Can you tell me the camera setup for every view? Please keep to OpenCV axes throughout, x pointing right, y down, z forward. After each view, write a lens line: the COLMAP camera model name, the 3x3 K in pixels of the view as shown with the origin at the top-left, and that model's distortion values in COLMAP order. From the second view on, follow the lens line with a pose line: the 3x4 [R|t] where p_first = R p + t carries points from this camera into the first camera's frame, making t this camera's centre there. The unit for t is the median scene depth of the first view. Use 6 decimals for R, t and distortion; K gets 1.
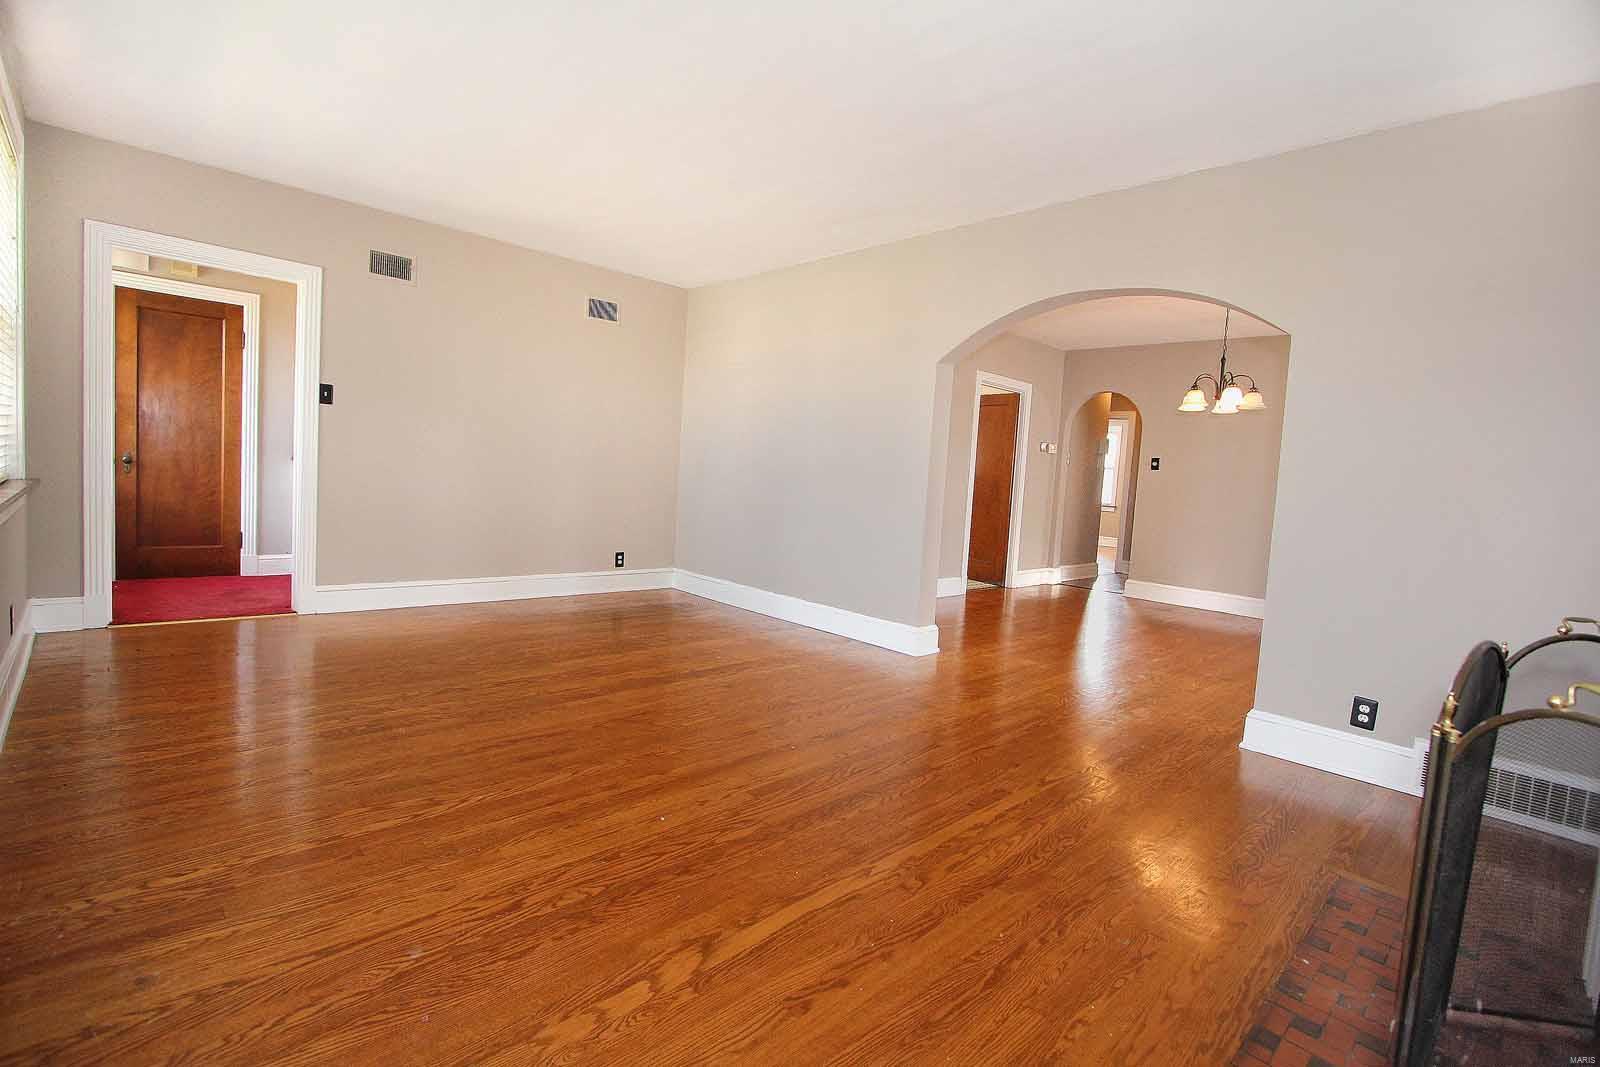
lens RADIAL K [[727.2, 0, 800.0], [0, 727.2, 533.5], [0, 0, 1]] dist [0.002516, -0.000144]
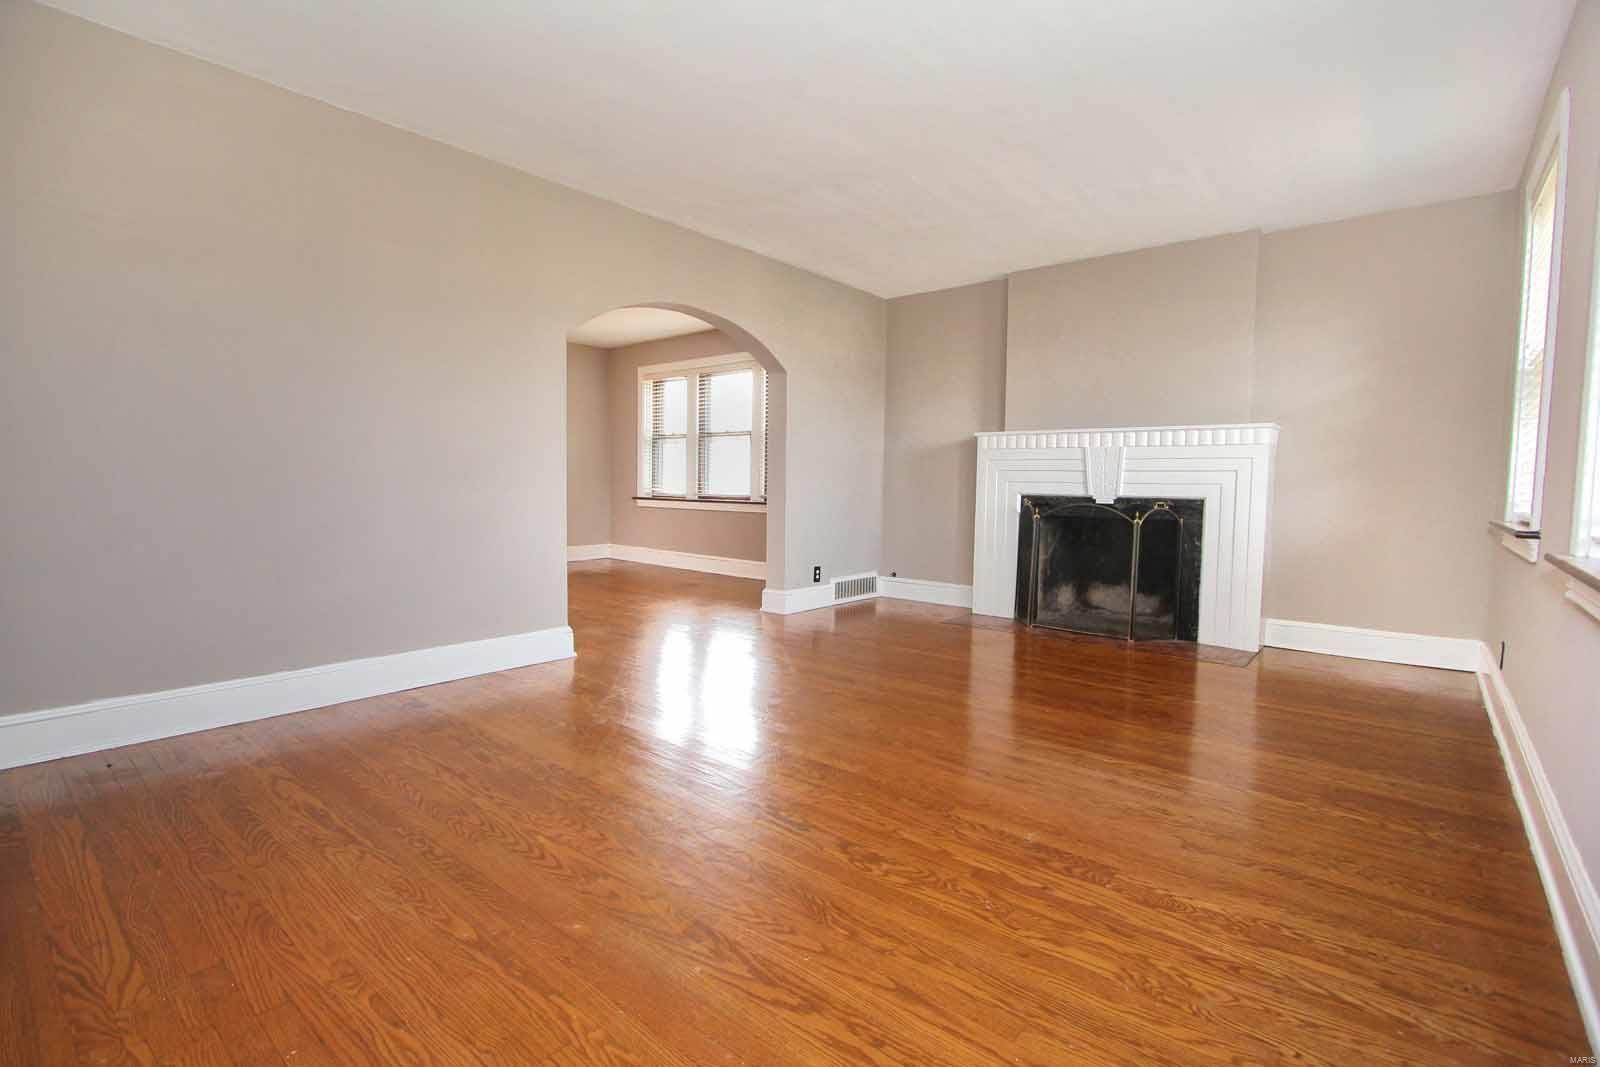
lens RADIAL K [[737.4, 0, 800.0], [0, 737.4, 533.5], [0, 0, 1]] dist [-0.021943, 0.000048]
pose [[-0.105974, -0.130899, 0.985715, -1.153336], [0.067548, 0.988060, 0.138473, -0.137877], [-0.992072, 0.081257, -0.095866, 1.222248]]
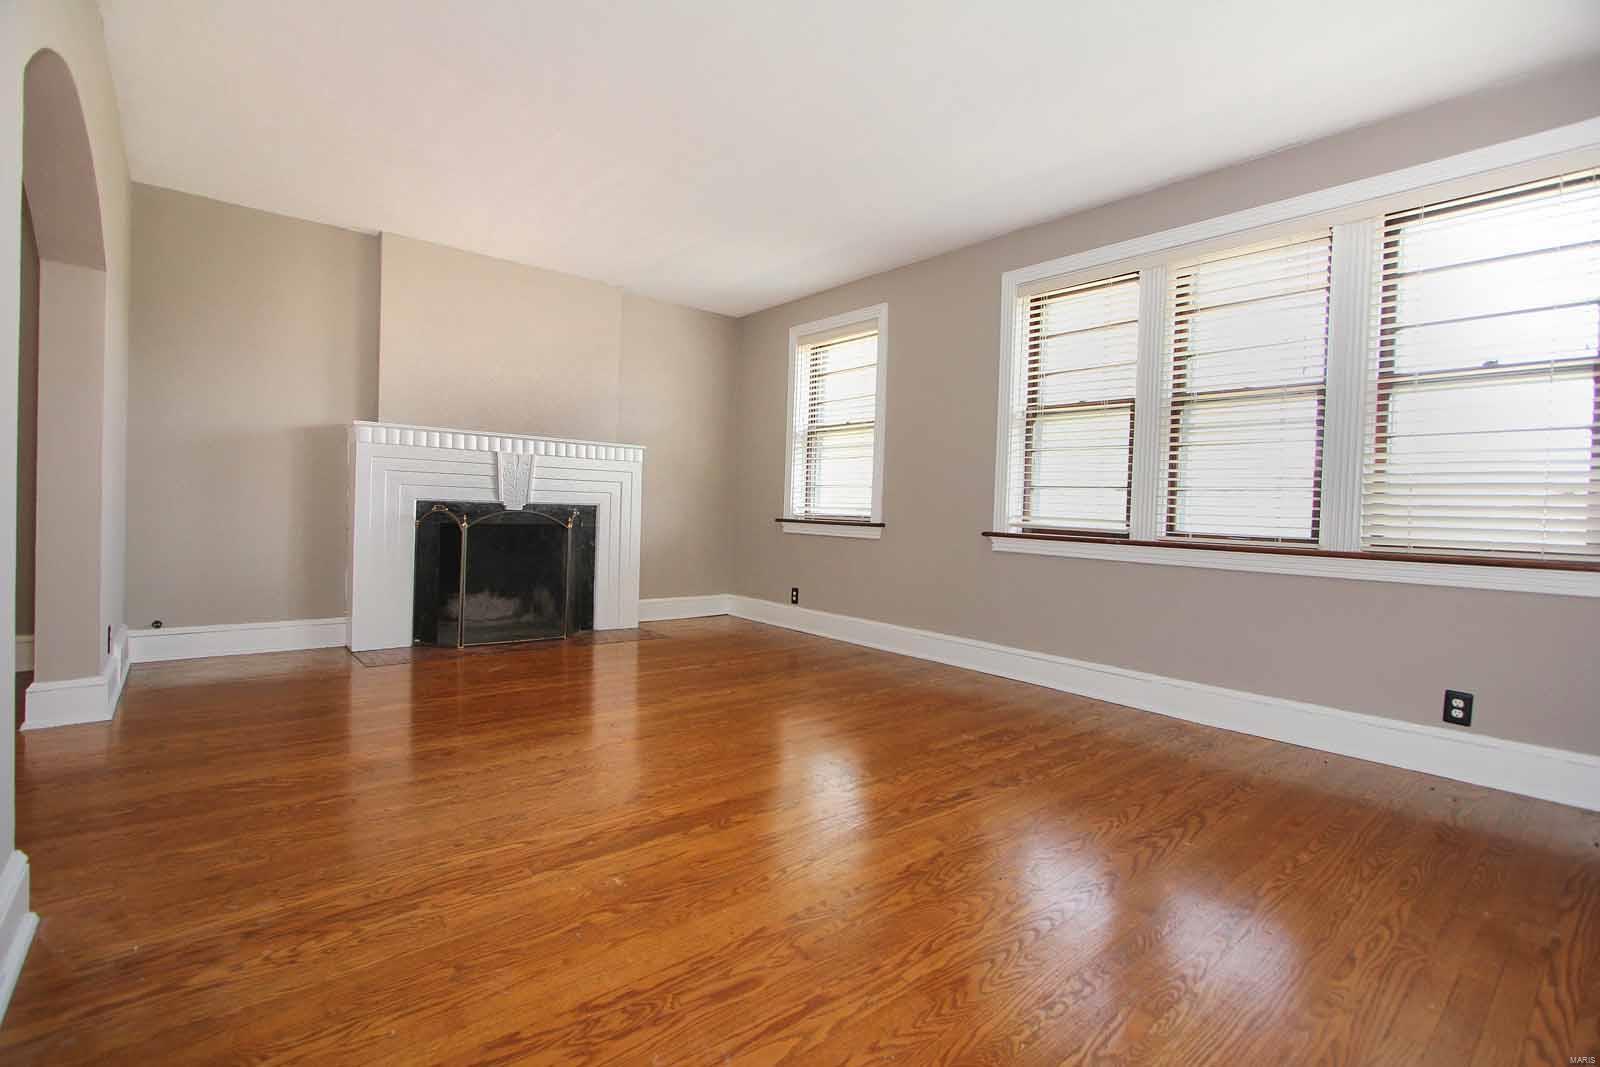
lens RADIAL K [[727.2, 0, 800.0], [0, 727.2, 533.5], [0, 0, 1]] dist [0.002516, -0.000144]
pose [[-0.993149, -0.095216, 0.067744, -0.327231], [-0.085979, 0.988015, 0.128197, -0.143482], [-0.079139, 0.121494, -0.989432, 1.979400]]
